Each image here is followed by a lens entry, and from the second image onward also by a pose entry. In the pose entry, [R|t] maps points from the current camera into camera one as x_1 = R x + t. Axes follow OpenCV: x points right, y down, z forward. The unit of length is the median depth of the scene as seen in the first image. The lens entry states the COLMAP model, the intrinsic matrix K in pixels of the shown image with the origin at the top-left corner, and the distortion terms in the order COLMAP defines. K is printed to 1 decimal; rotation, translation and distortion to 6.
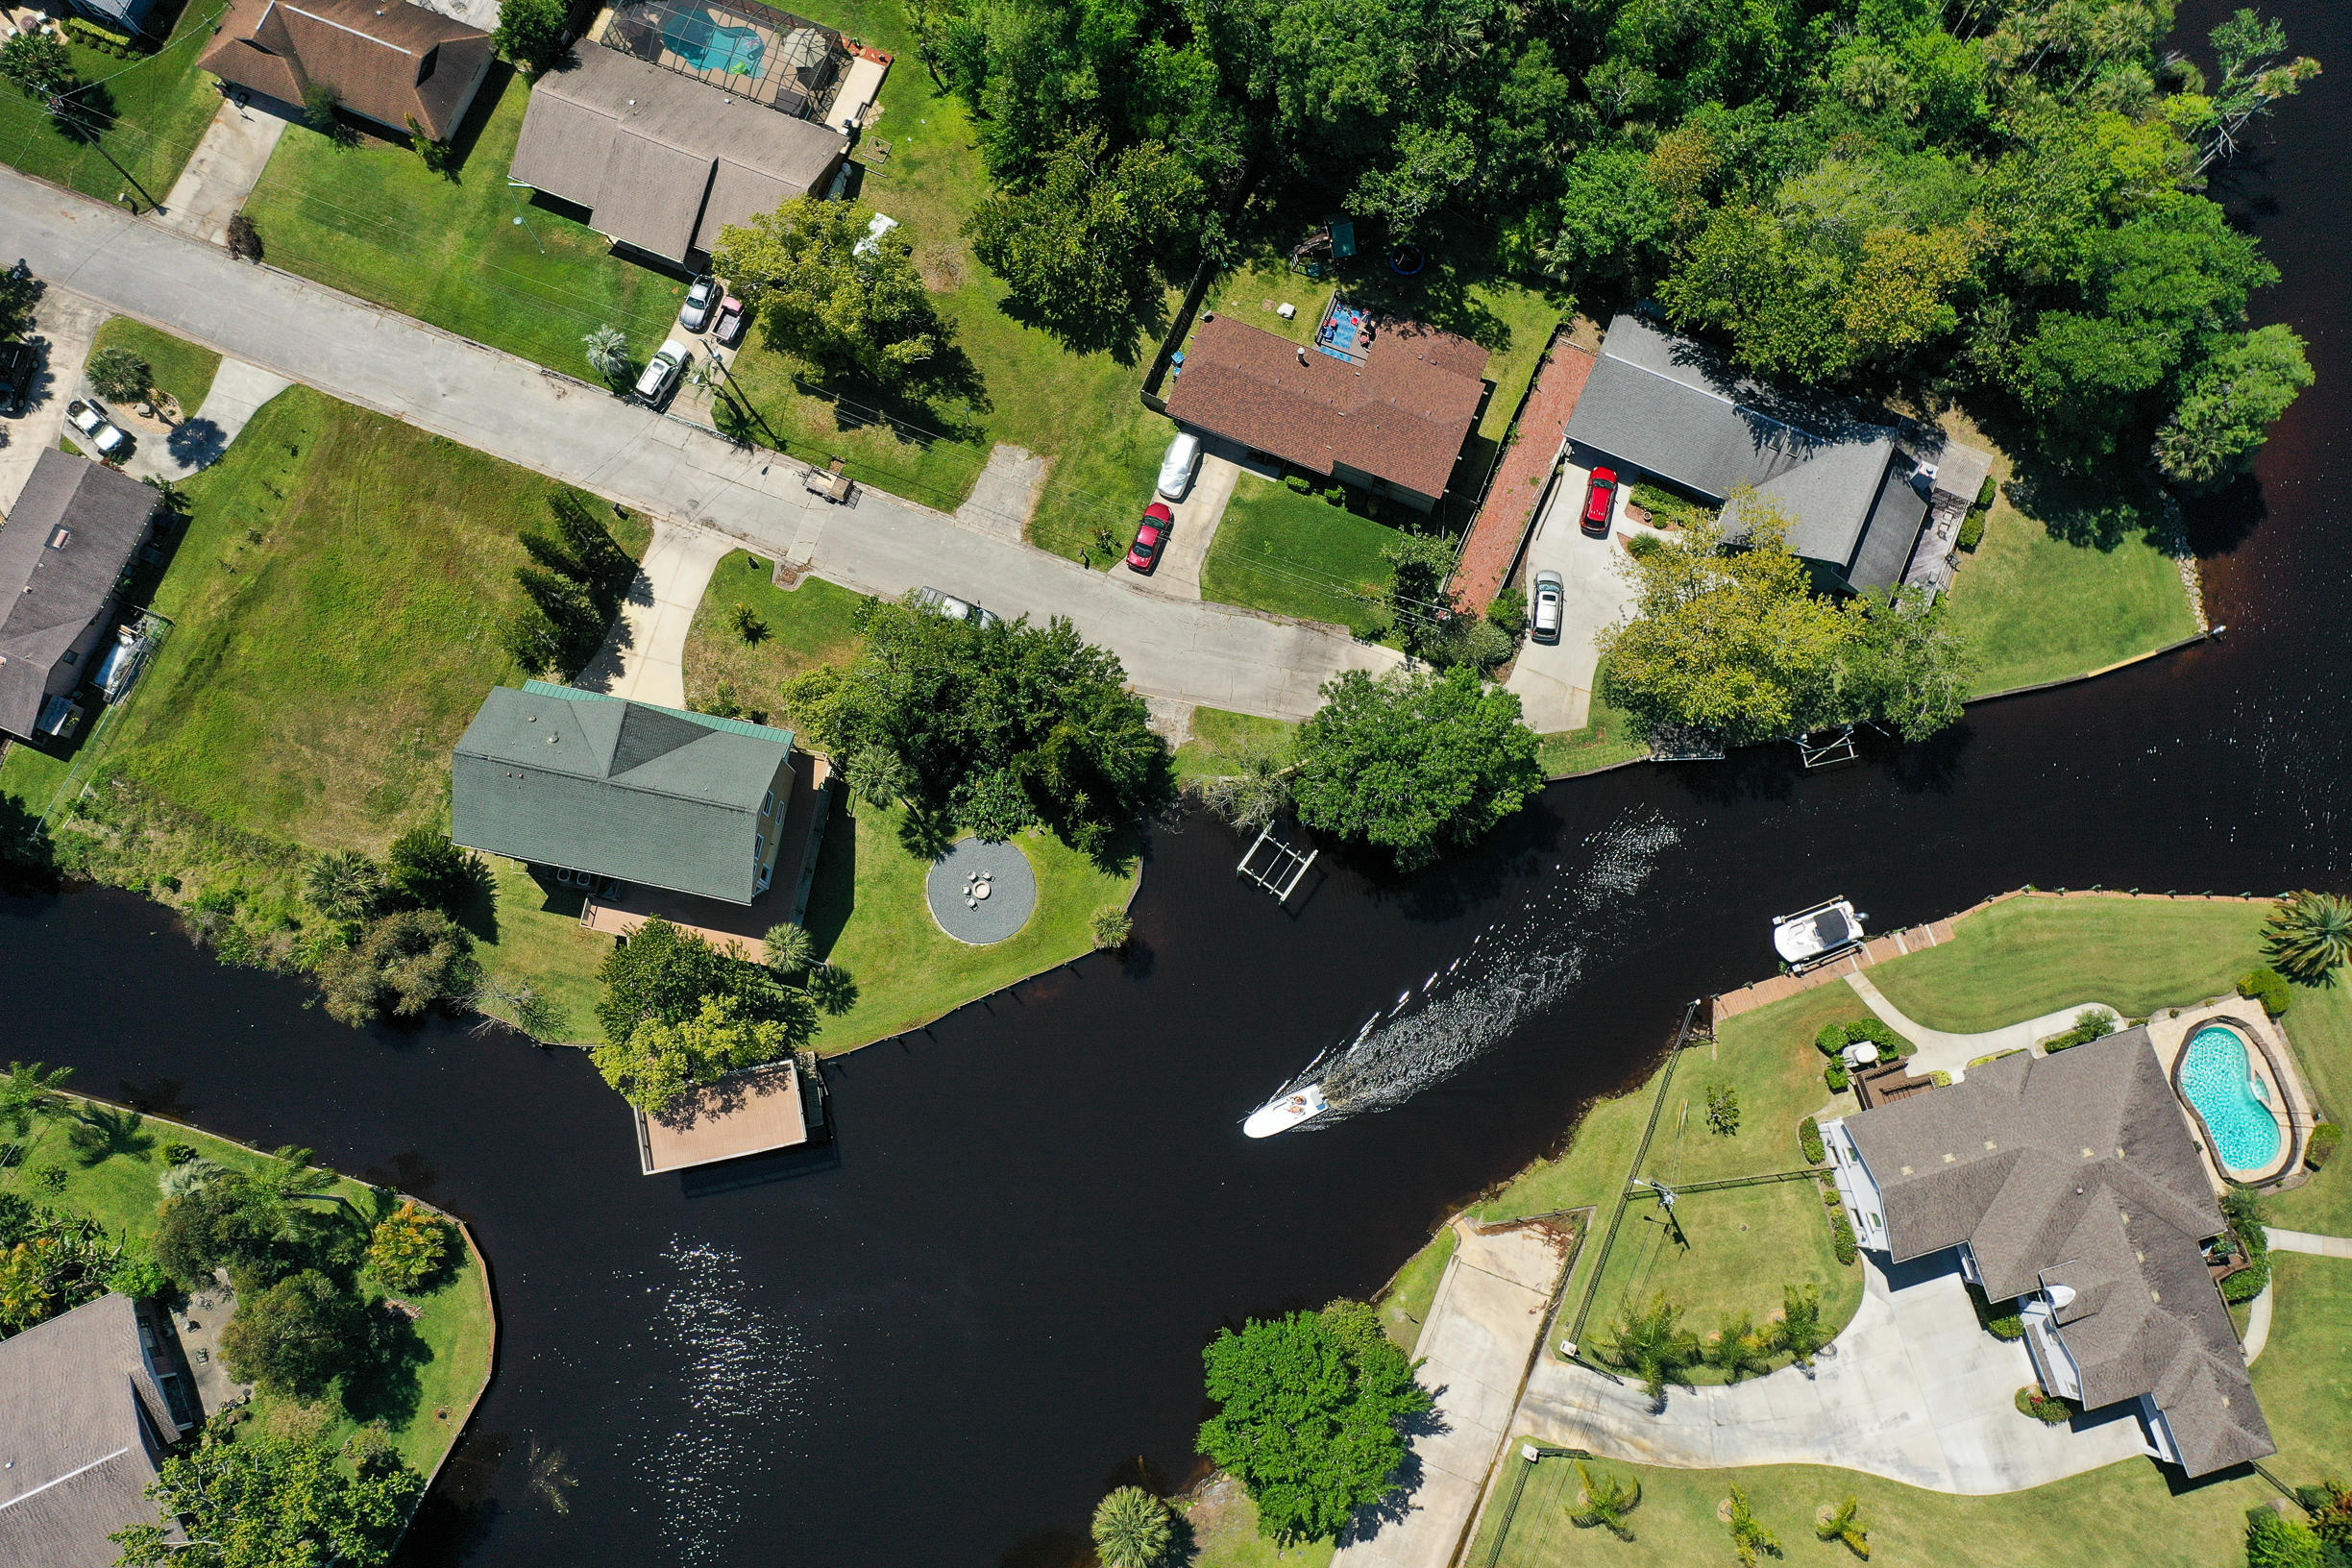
lens RADIAL K [[1853.0, 0, 1167.2], [0, 1853.0, 789.9], [0, 0, 1]] dist [0.000489, 0.010220]
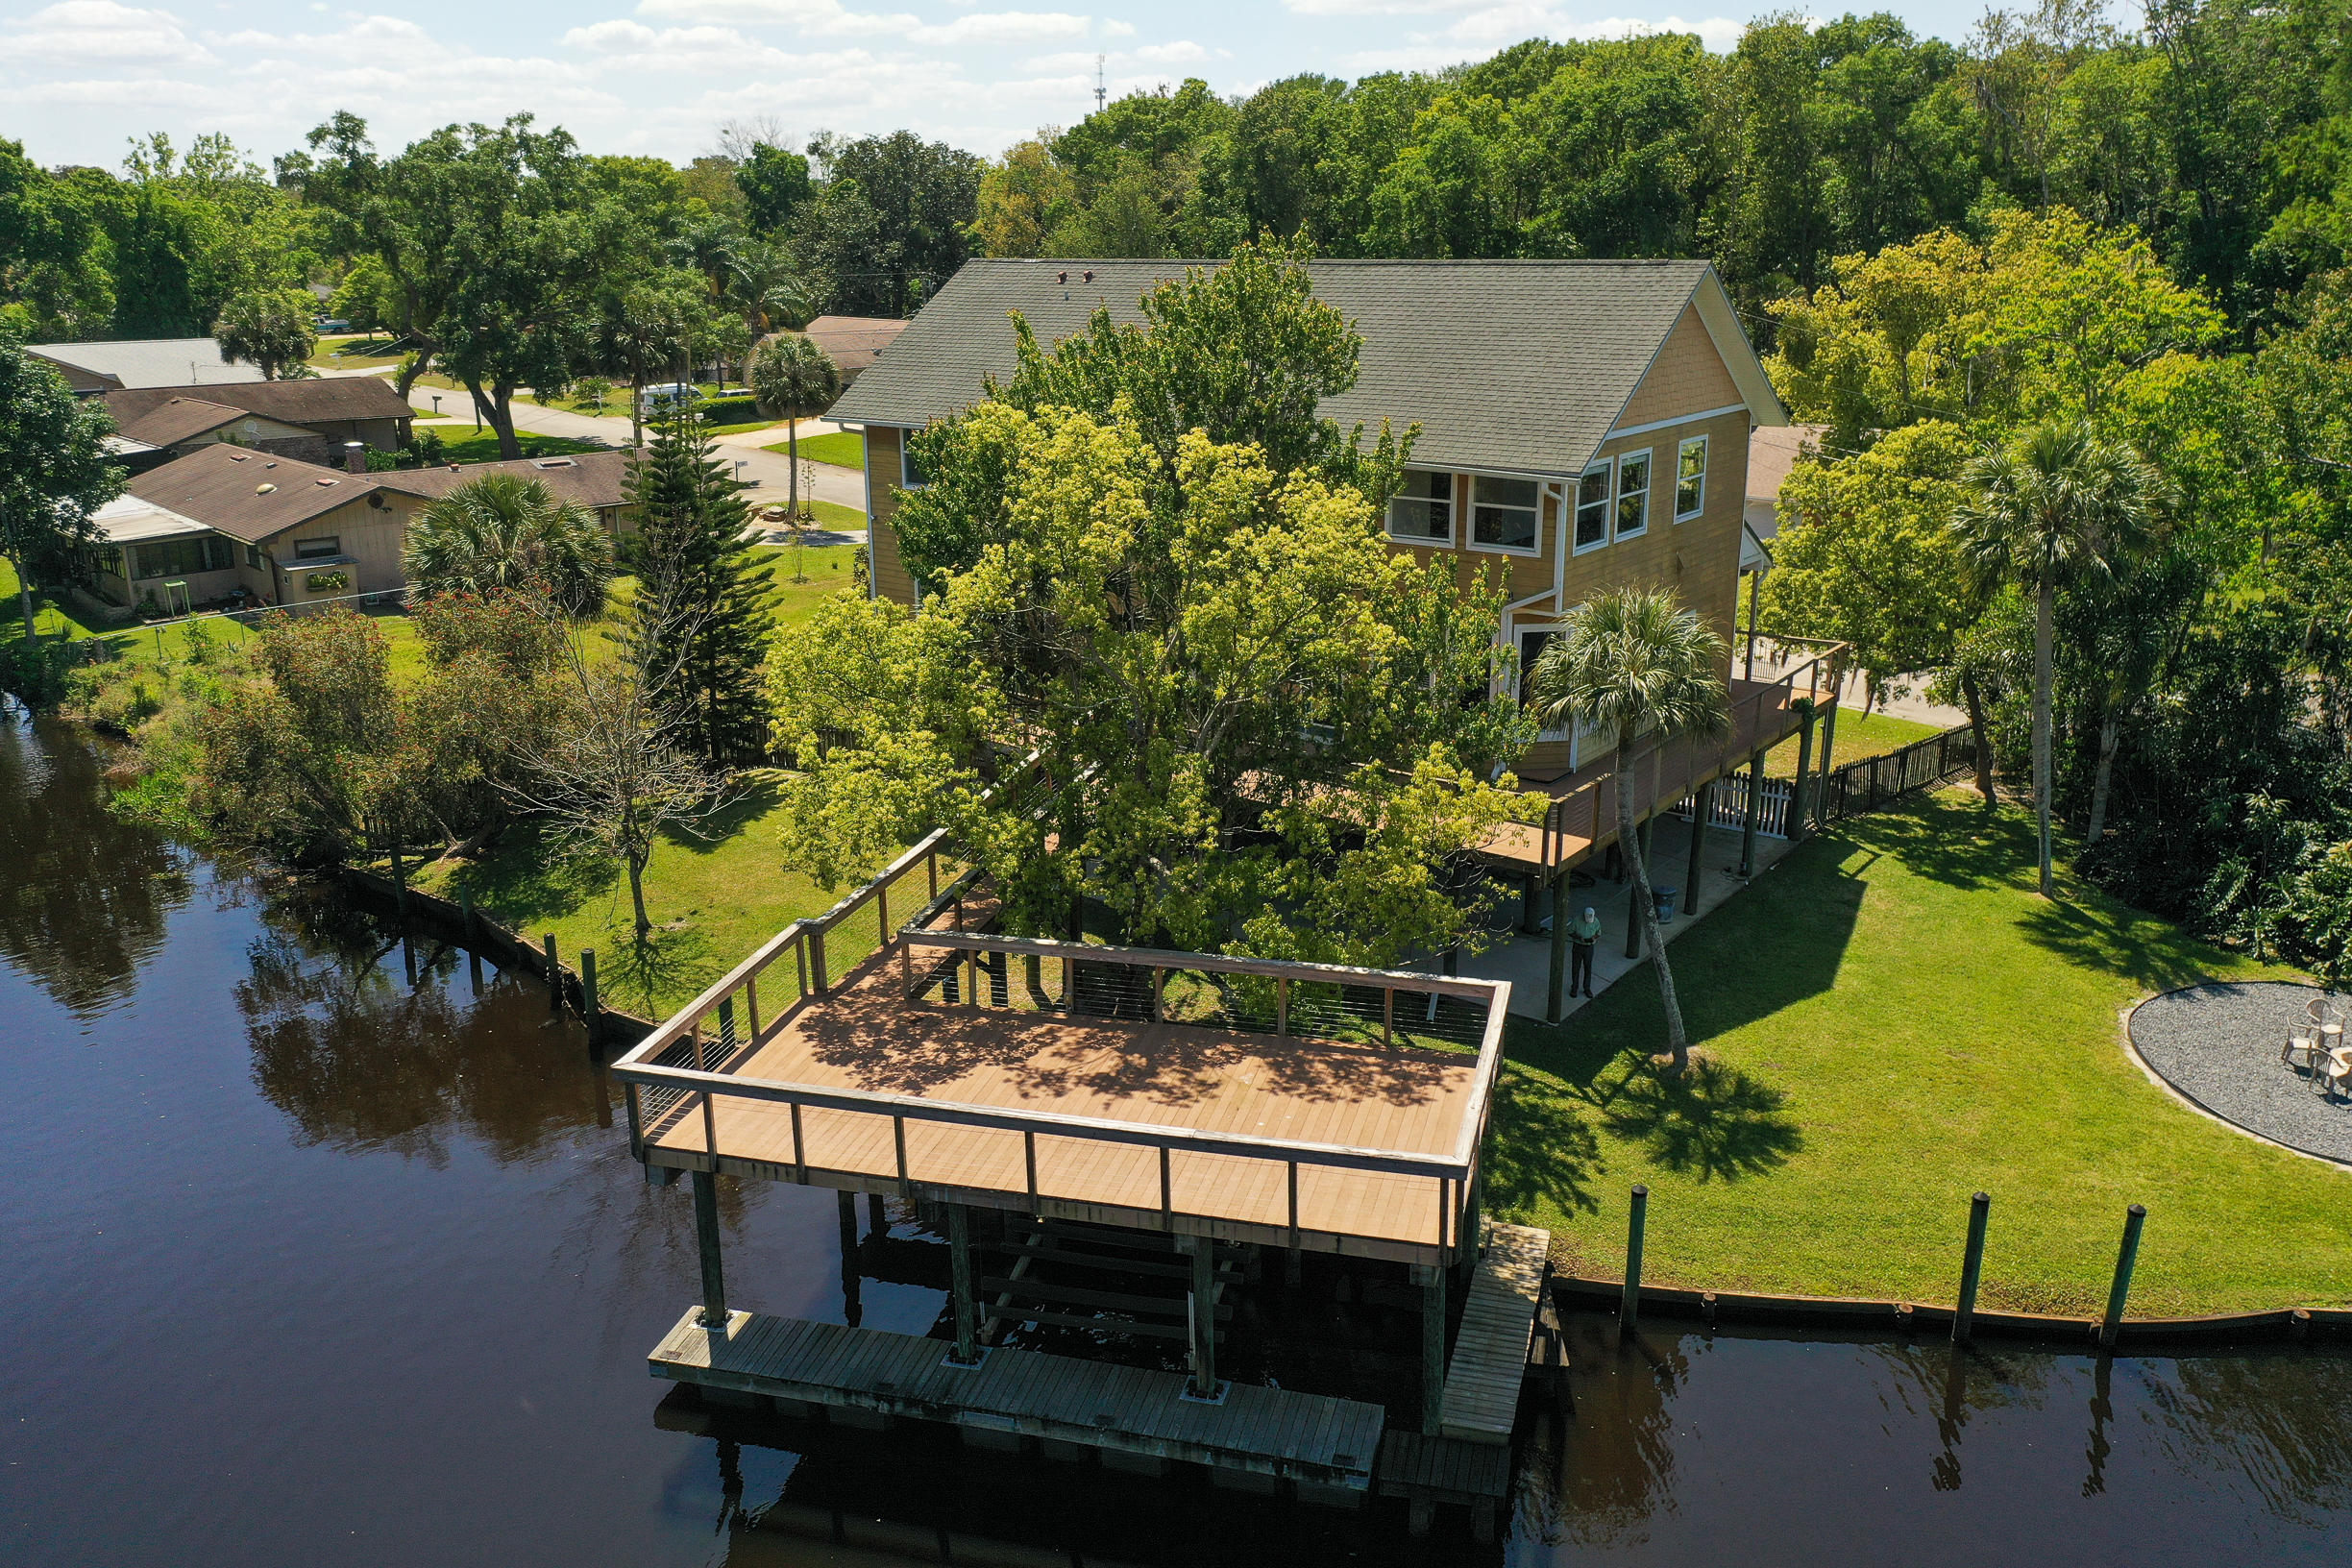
lens RADIAL K [[1853.0, 0, 1171.3], [0, 1853.0, 784.8], [0, 0, 1]] dist [0.000489, 0.010220]
pose [[0.894714, 0.127093, -0.428175, -0.142063], [-0.436225, 0.454472, -0.776636, 0.298896], [0.095888, 0.881648, 0.462063, 0.835154]]
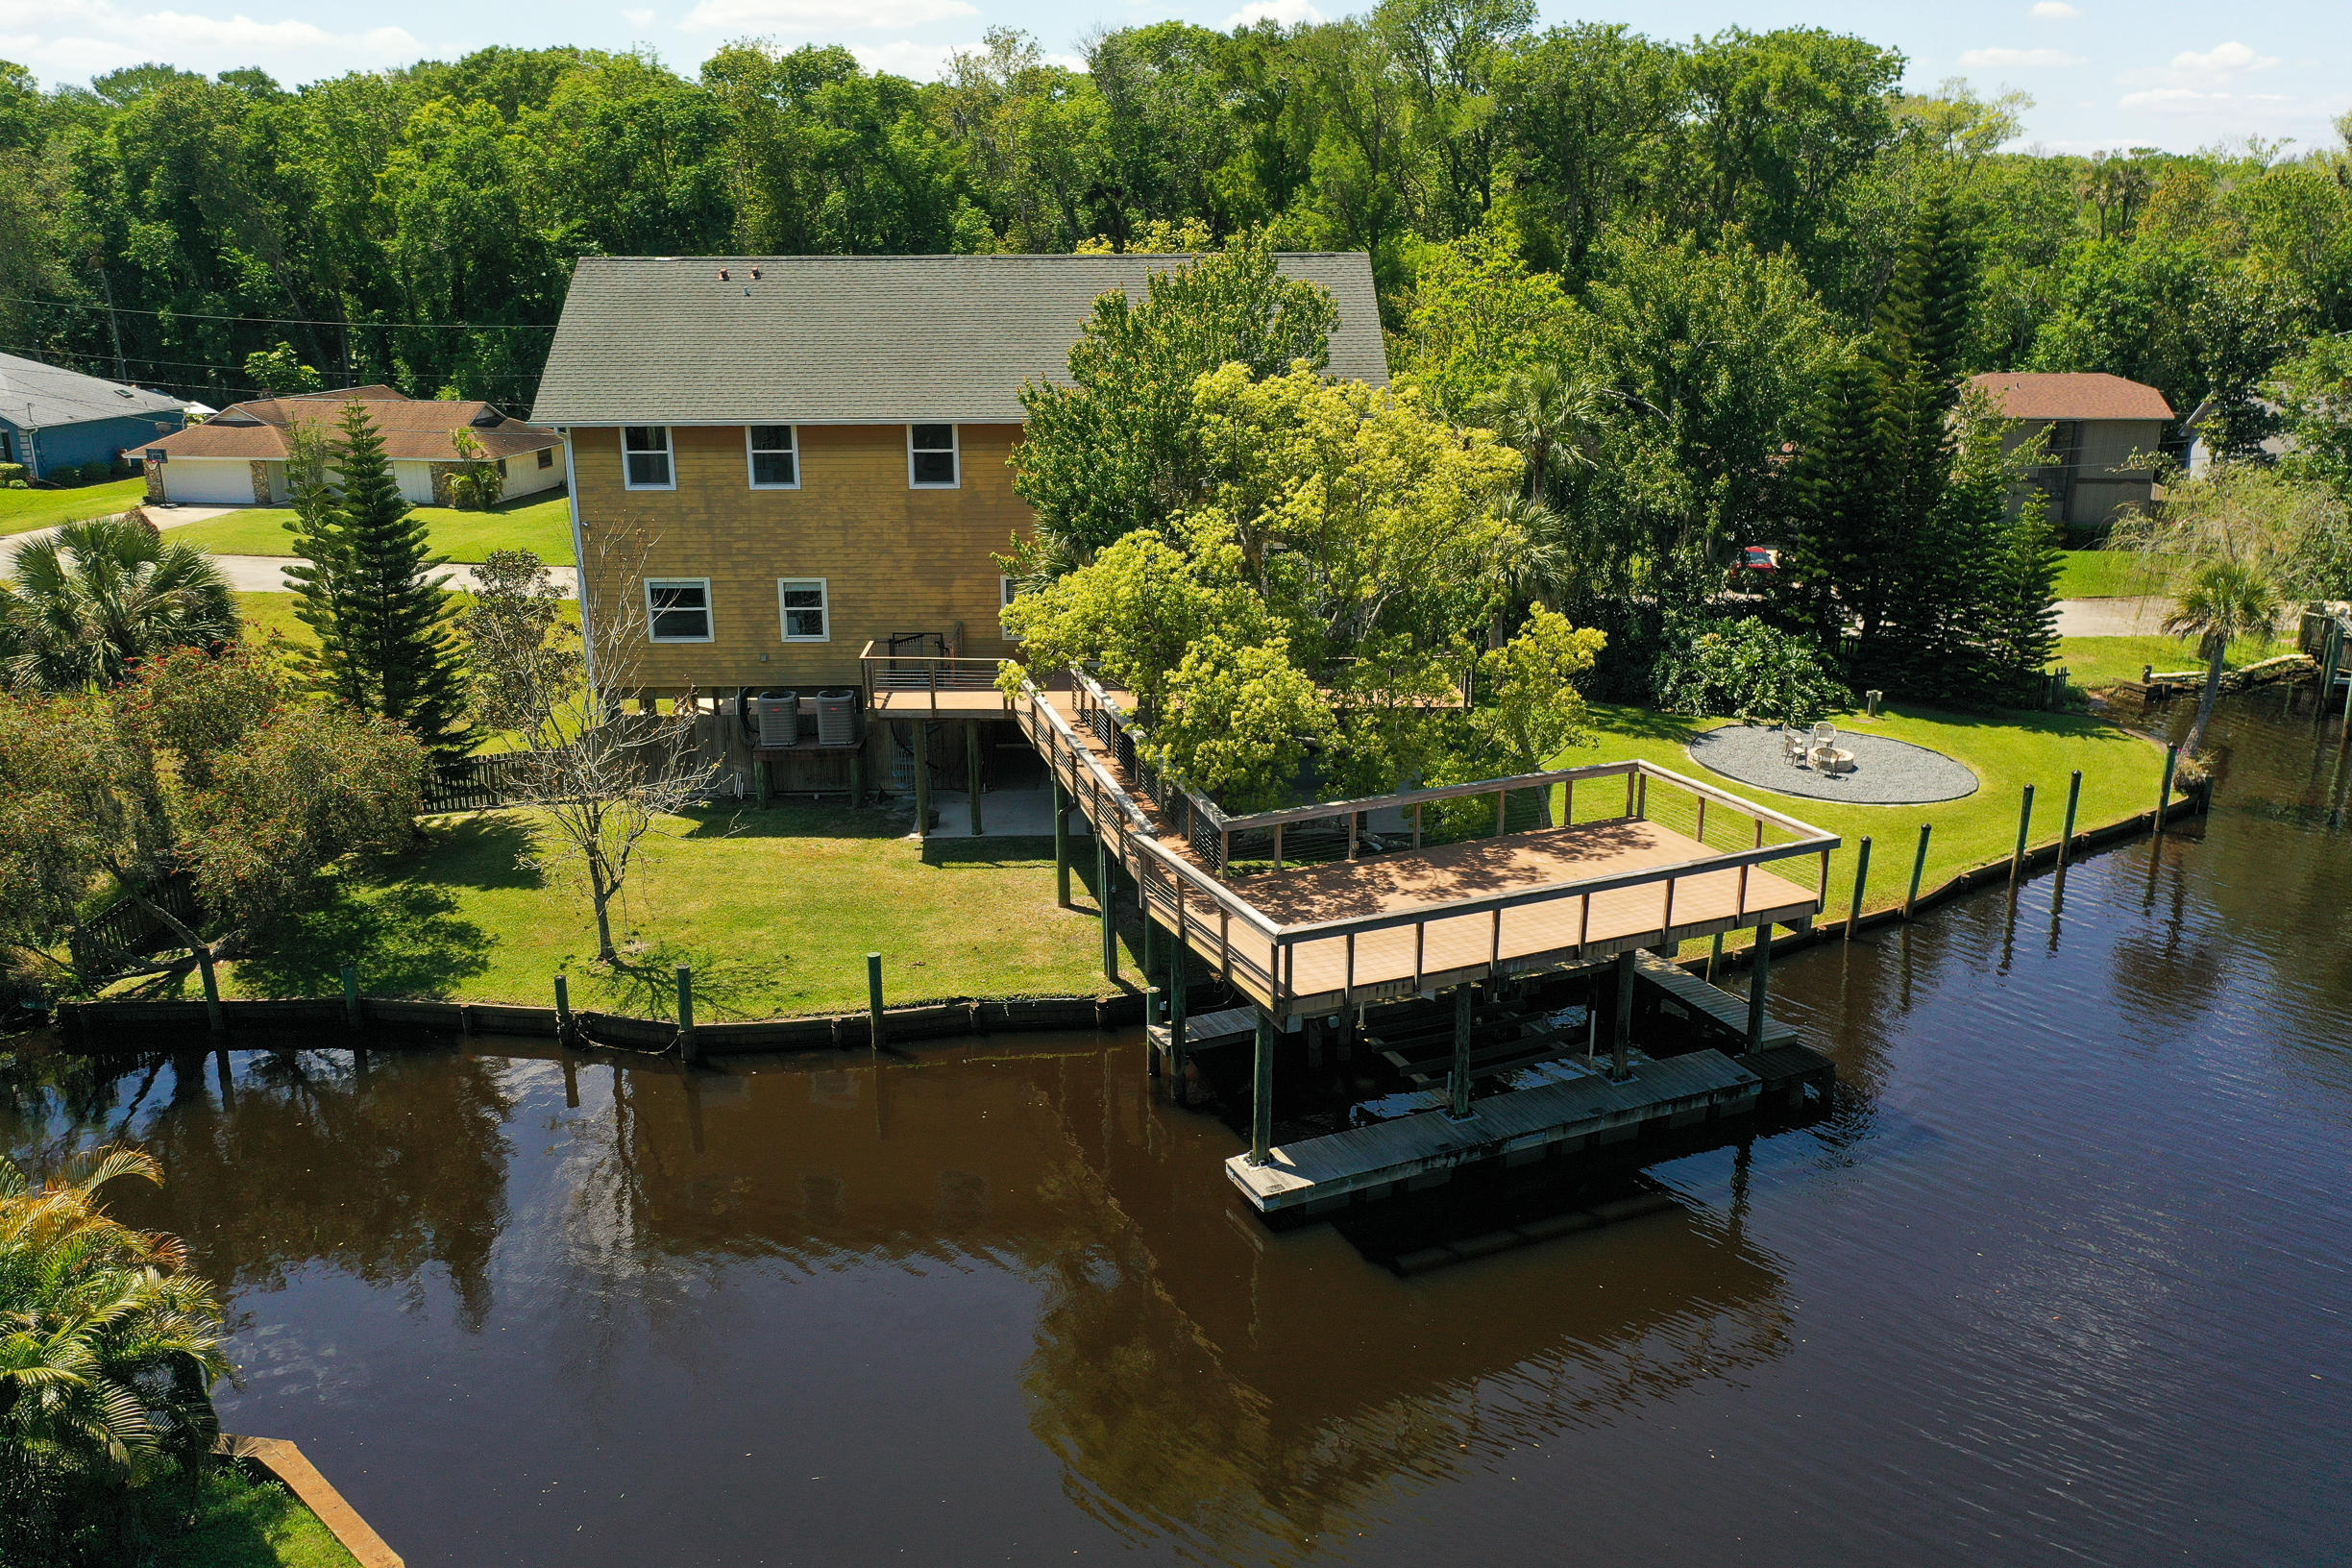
lens RADIAL K [[1853.0, 0, 1170.6], [0, 1853.0, 790.7], [0, 0, 1]] dist [0.000489, 0.010220]
pose [[0.975853, -0.060938, 0.209755, -0.319145], [0.213312, 0.472479, -0.855138, 0.364037], [-0.046994, 0.879233, 0.474069, 0.824376]]
